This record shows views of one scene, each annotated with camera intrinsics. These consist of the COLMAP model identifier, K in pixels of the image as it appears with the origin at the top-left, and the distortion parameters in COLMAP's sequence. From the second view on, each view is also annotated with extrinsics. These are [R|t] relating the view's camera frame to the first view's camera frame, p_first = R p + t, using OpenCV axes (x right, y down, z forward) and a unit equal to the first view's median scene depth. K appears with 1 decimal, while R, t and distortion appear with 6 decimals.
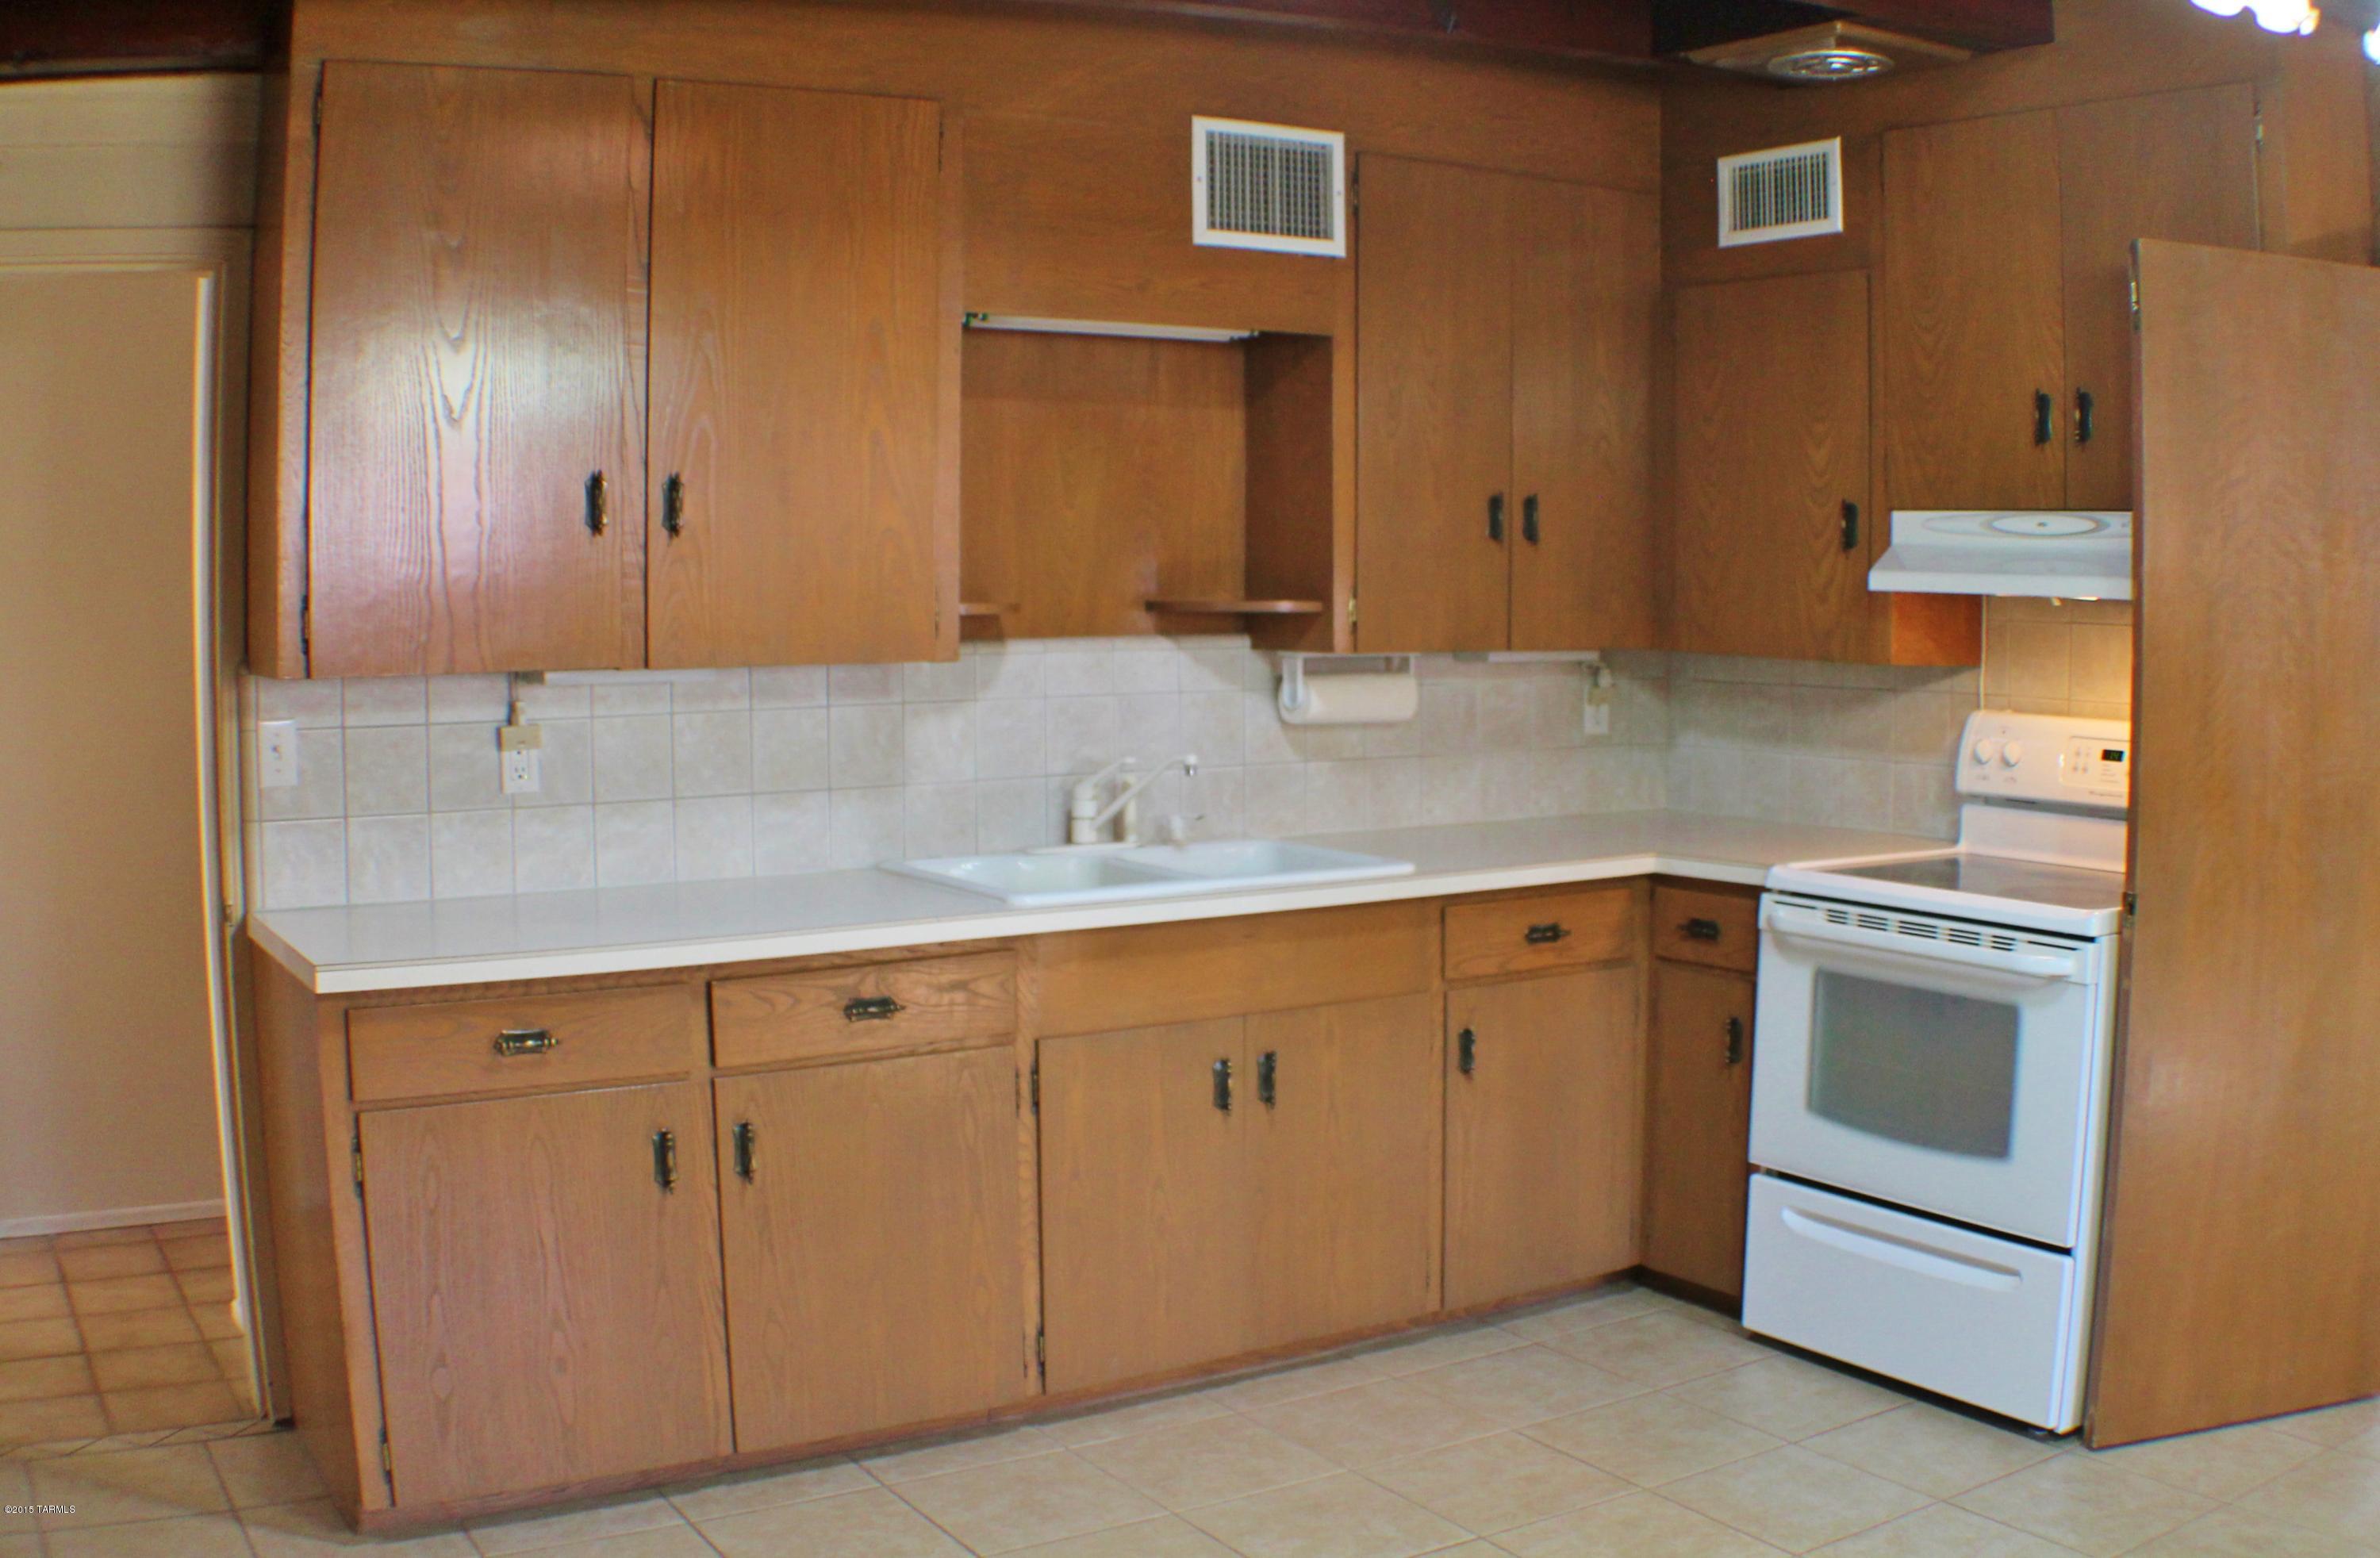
lens RADIAL K [[2378.2, 0, 1375.1], [0, 2378.2, 782.4], [0, 0, 1]] dist [-0.305614, 0.030172]
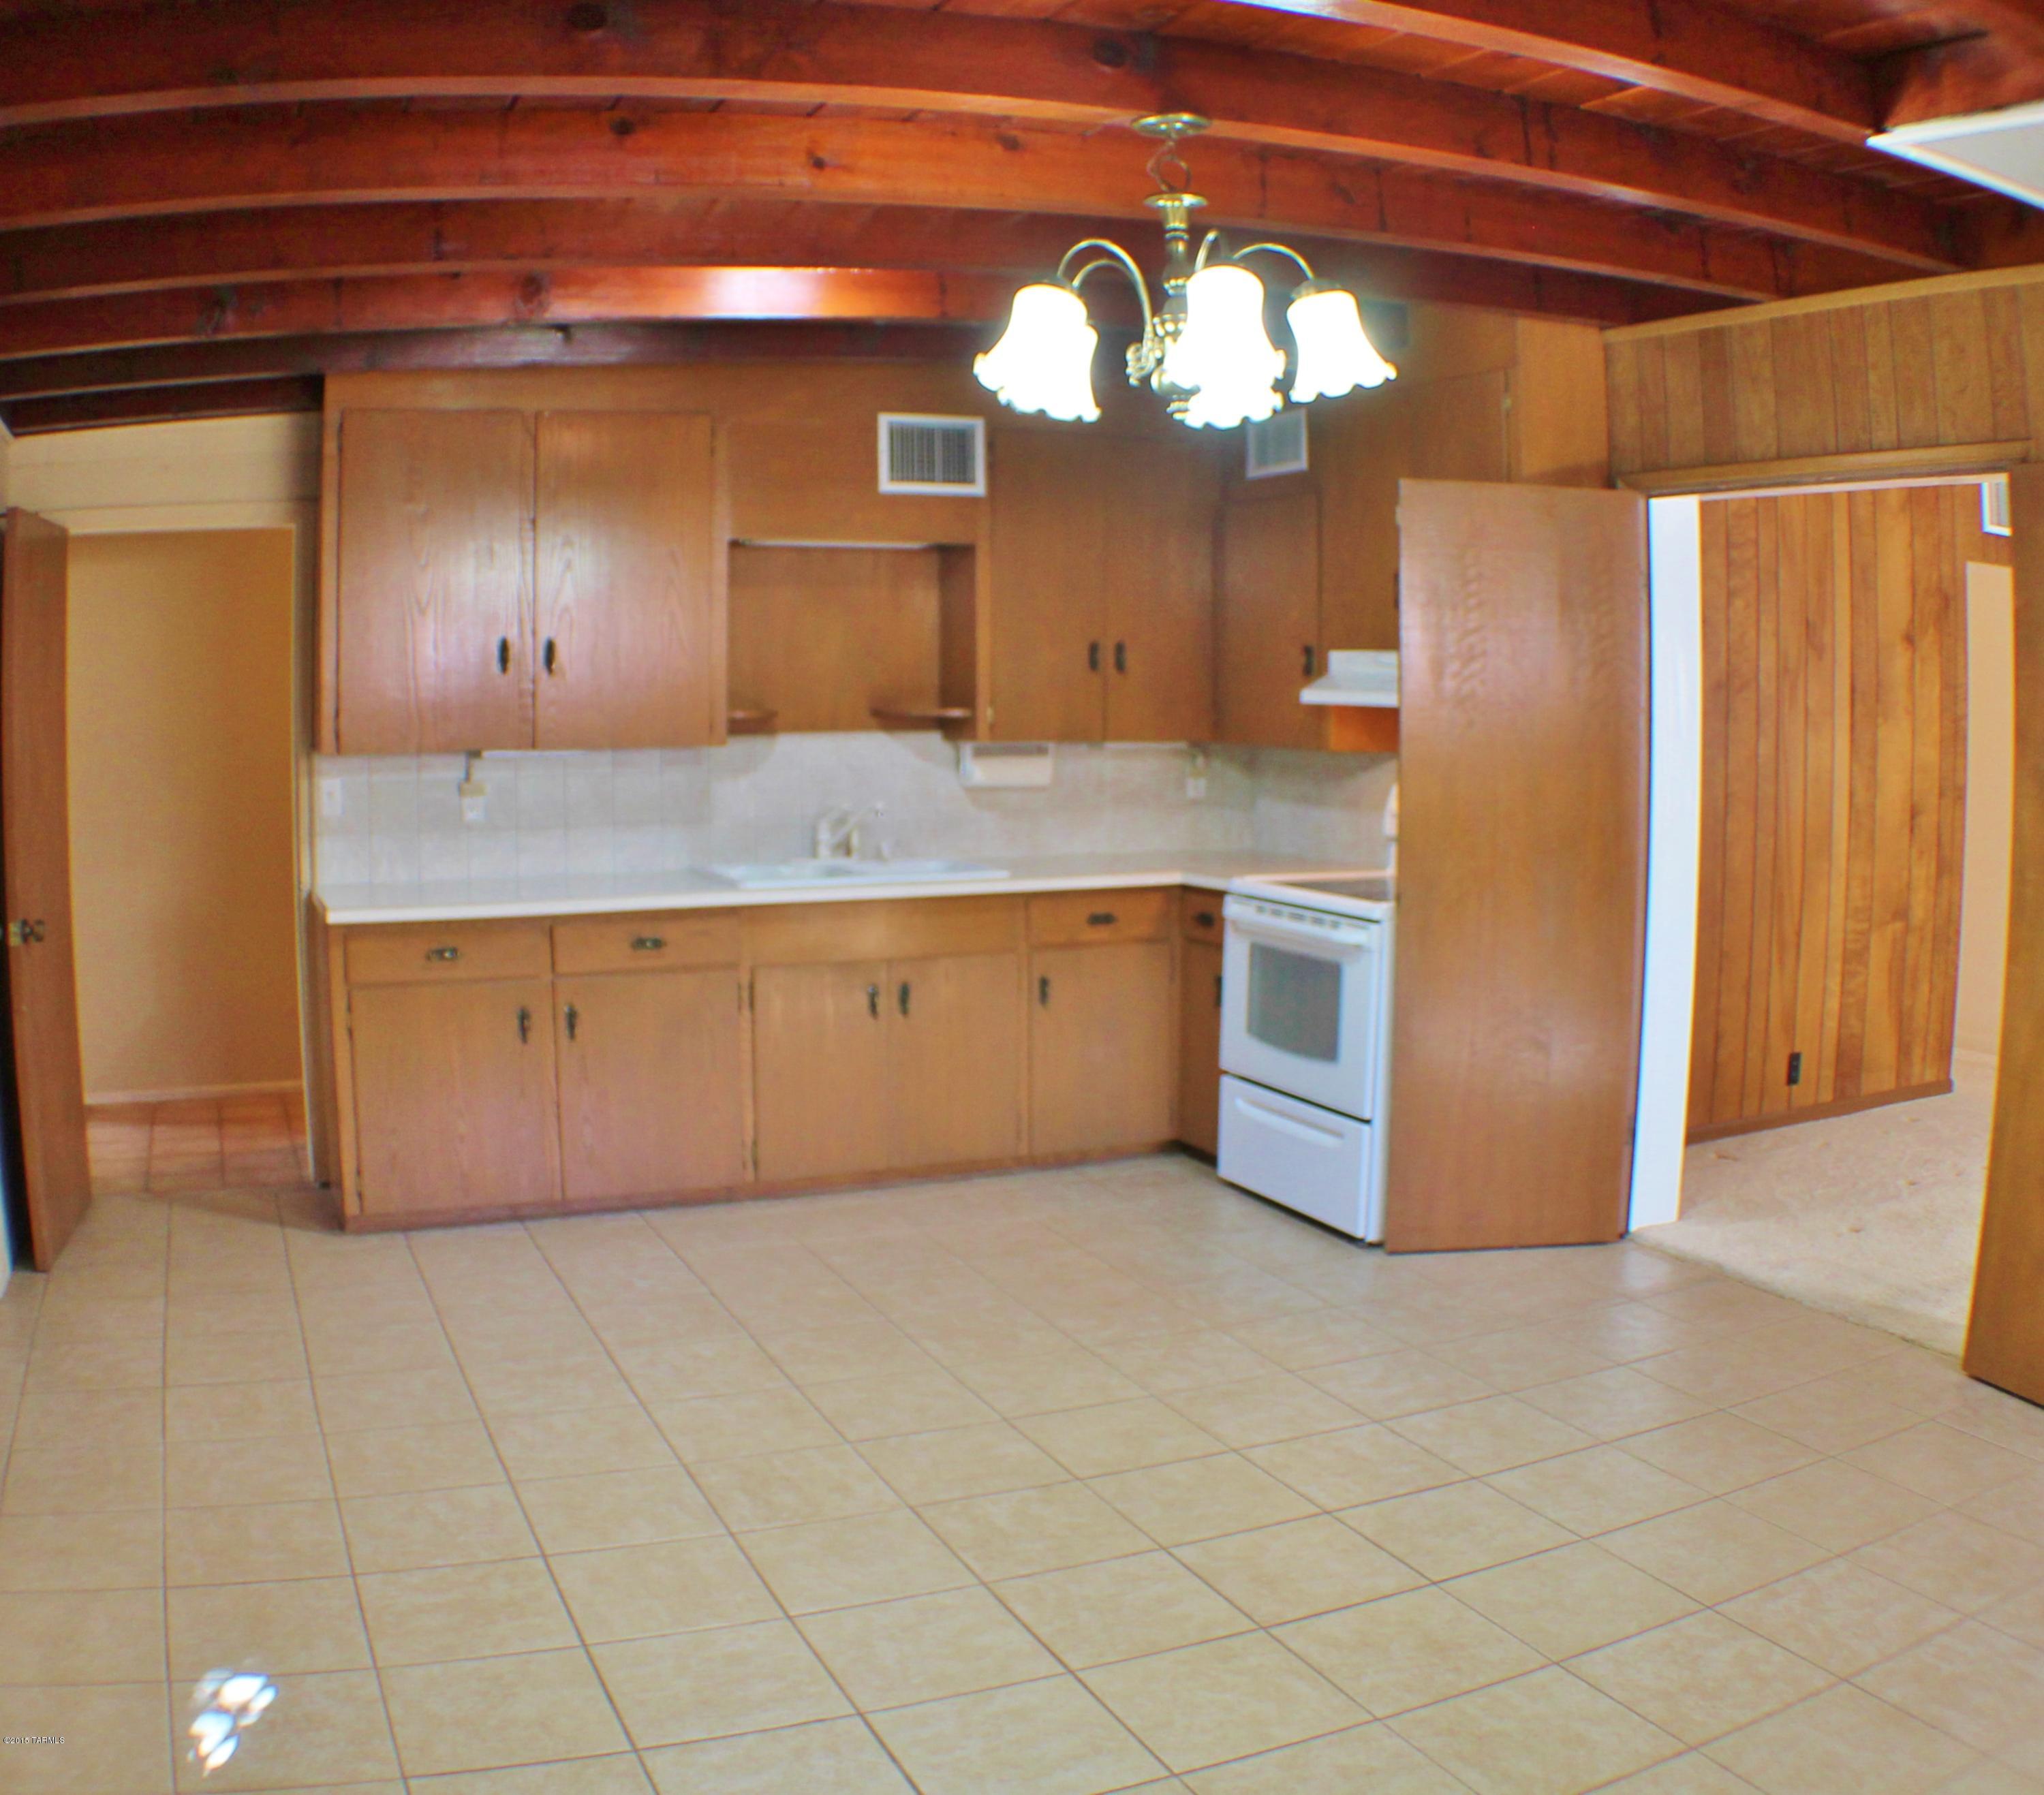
lens RADIAL K [[1921.8, 0, 1022.0], [0, 1921.8, 897.5], [0, 0, 1]] dist [-0.366721, 0.116252]
pose [[0.980660, 0.018885, -0.194806, 0.287923], [-0.014769, 0.999636, 0.022558, 0.022679], [0.195161, -0.019244, 0.980582, -0.286306]]
